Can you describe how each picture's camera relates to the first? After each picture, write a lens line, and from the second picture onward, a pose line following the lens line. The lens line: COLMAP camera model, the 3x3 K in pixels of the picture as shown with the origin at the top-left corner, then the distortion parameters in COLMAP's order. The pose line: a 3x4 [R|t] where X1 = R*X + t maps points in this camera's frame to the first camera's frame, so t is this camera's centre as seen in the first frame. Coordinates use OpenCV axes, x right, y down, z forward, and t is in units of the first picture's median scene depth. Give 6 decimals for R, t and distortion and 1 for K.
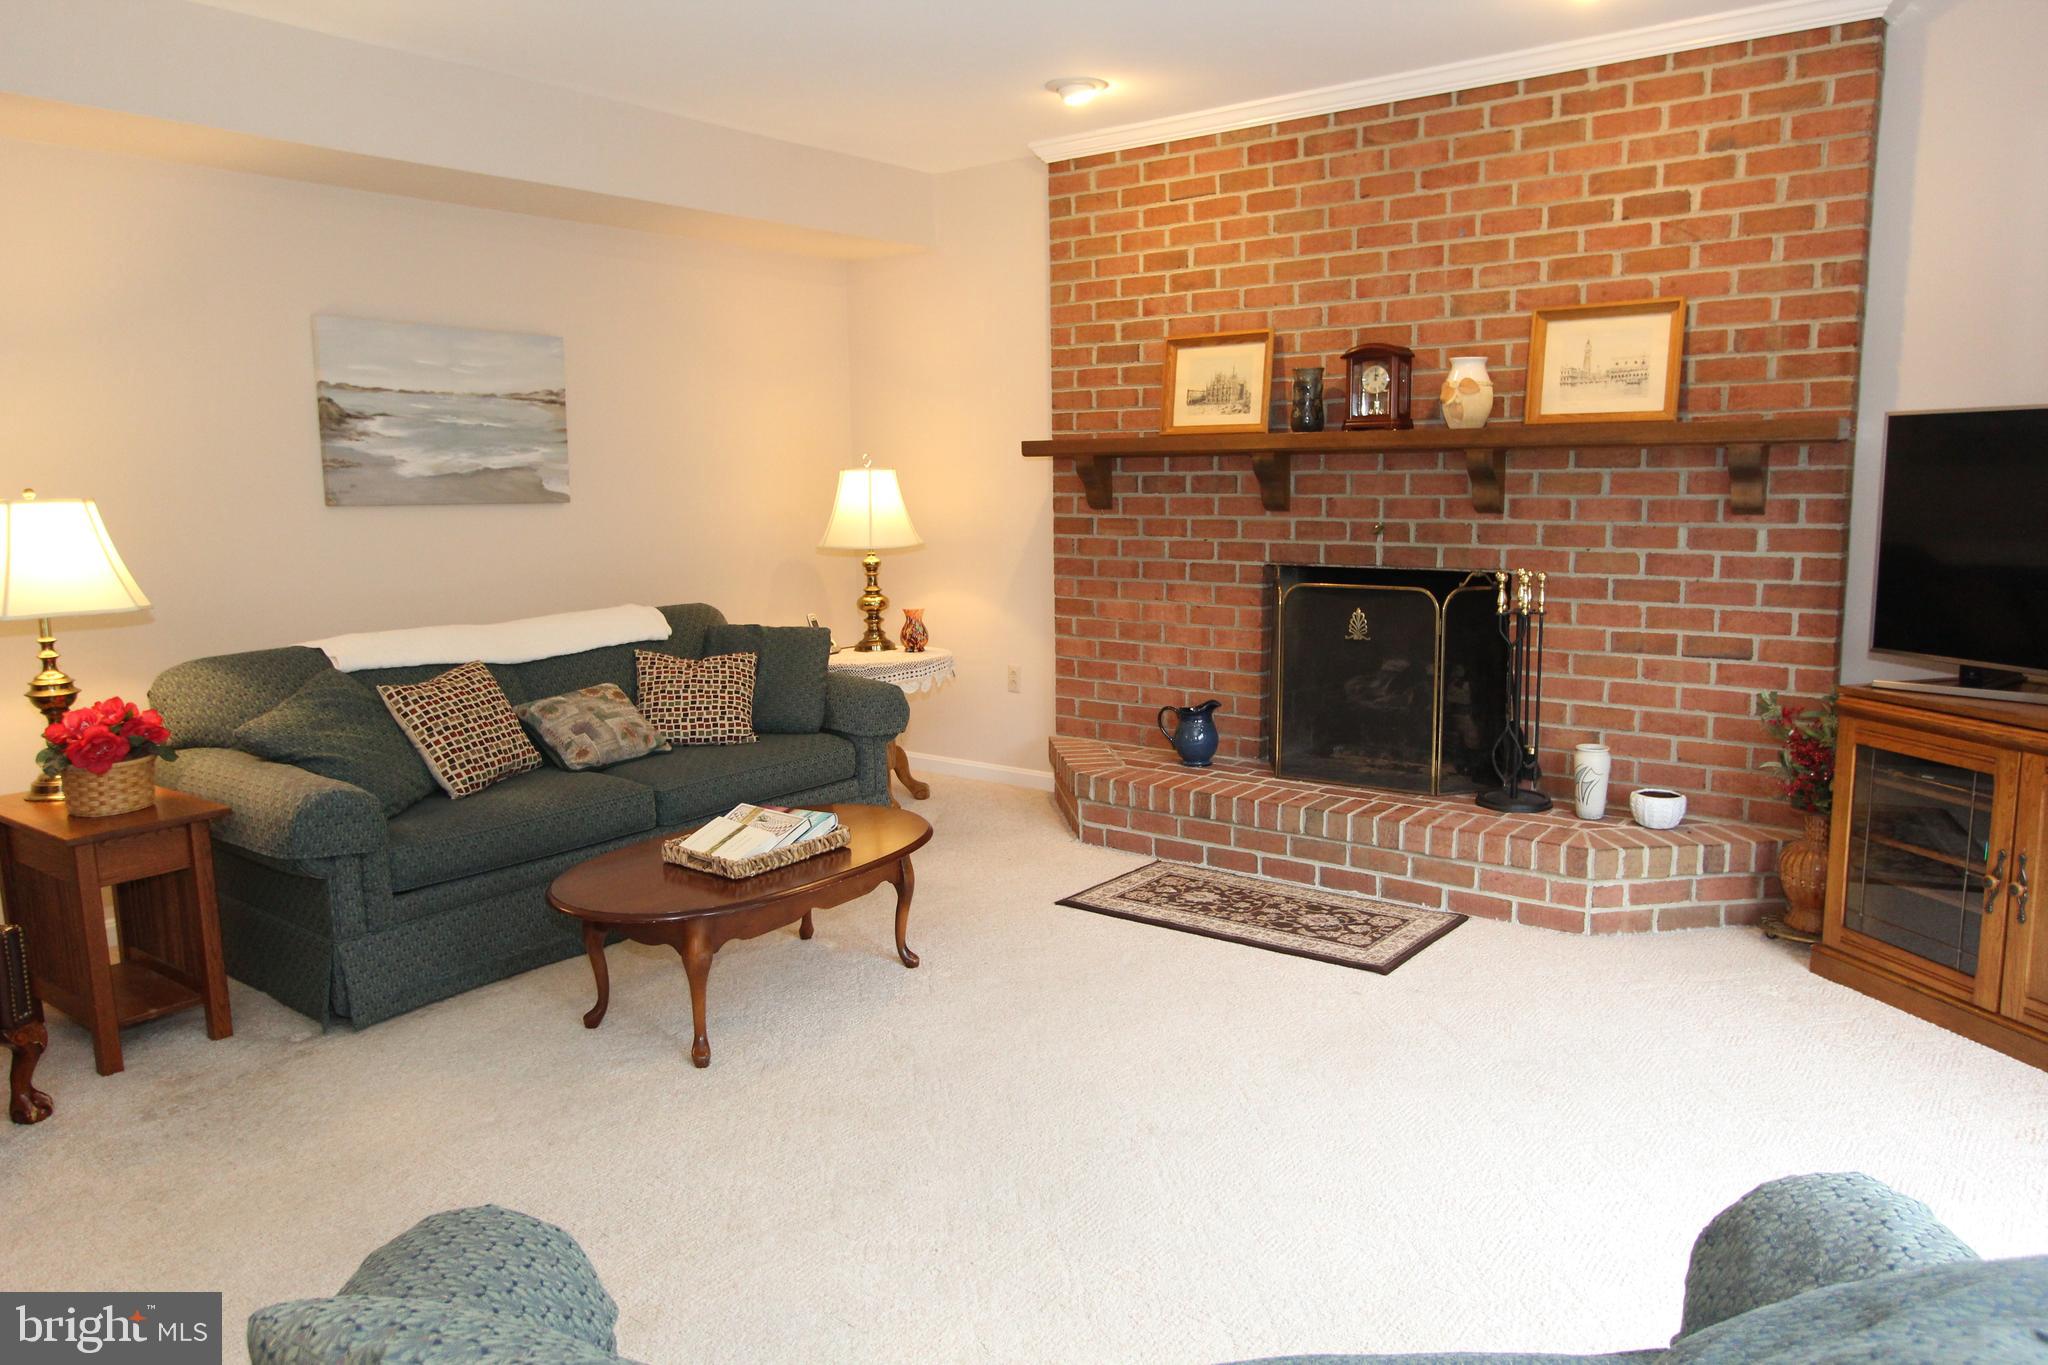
lens RADIAL K [[1399.6, 0, 1022.5], [0, 1399.6, 677.3], [0, 0, 1]] dist [-0.023508, 0.022482]
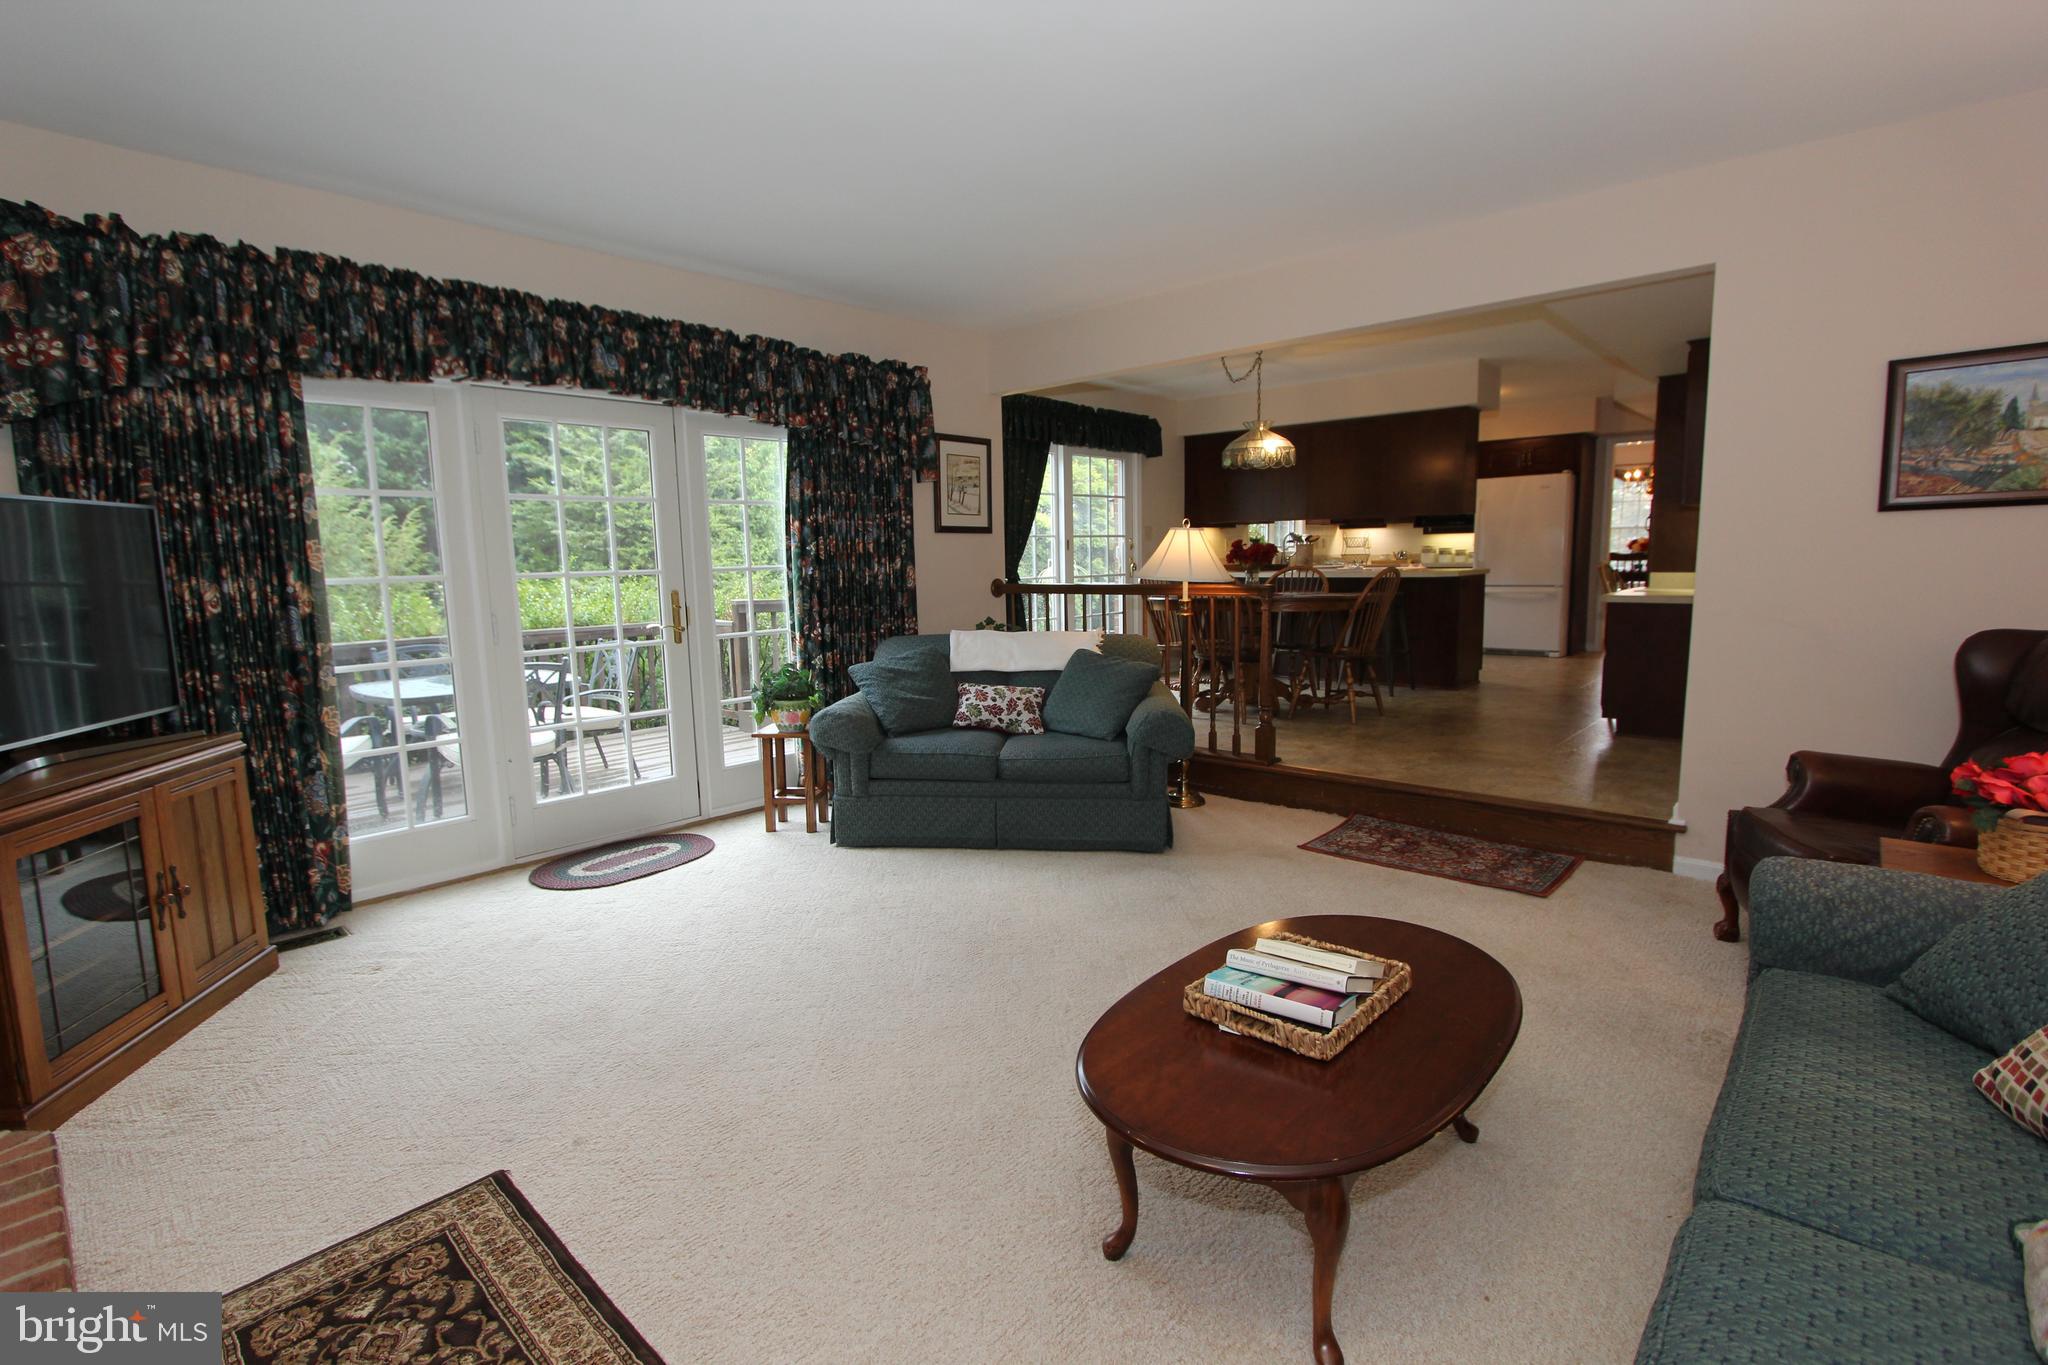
lens RADIAL K [[950.2, 0, 1021.6], [0, 950.2, 680.3], [0, 0, 1]] dist [-0.024165, 0.005237]
pose [[-0.996477, 0.022129, 0.080896, -0.069938], [0.043689, 0.960315, 0.275474, -0.160344], [-0.071589, 0.278038, -0.957899, 1.211324]]
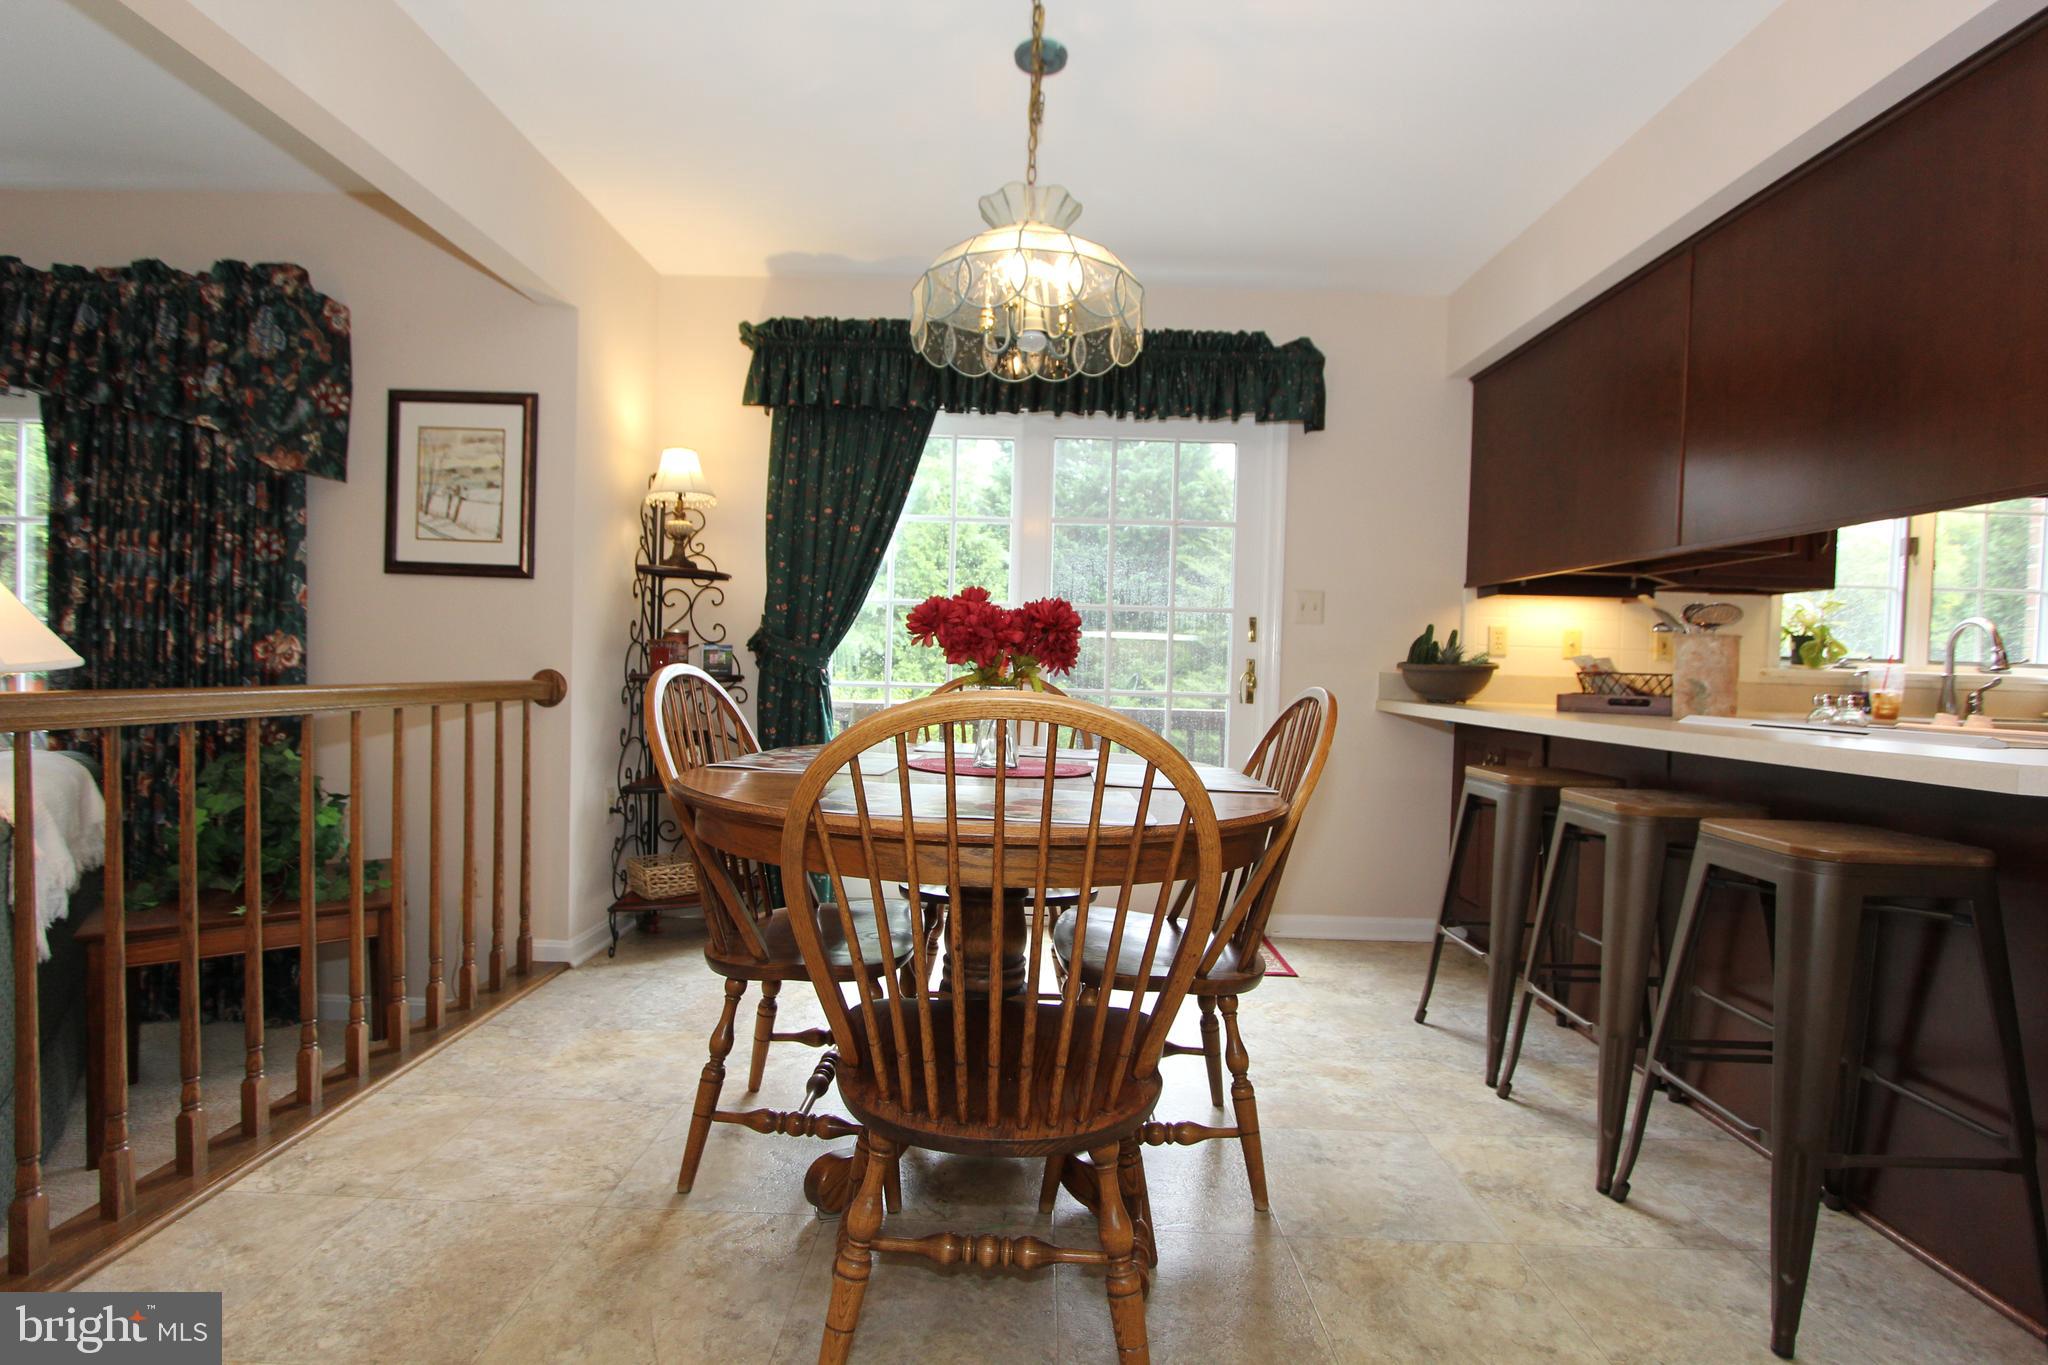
lens RADIAL K [[950.2, 0, 1032.9], [0, 950.2, 685.9], [0, 0, 1]] dist [-0.024165, 0.005237]
pose [[-0.607668, -0.023110, 0.793855, -0.678047], [0.096762, 0.989975, 0.102887, 0.051822], [-0.788274, 0.139336, -0.599341, -0.011847]]
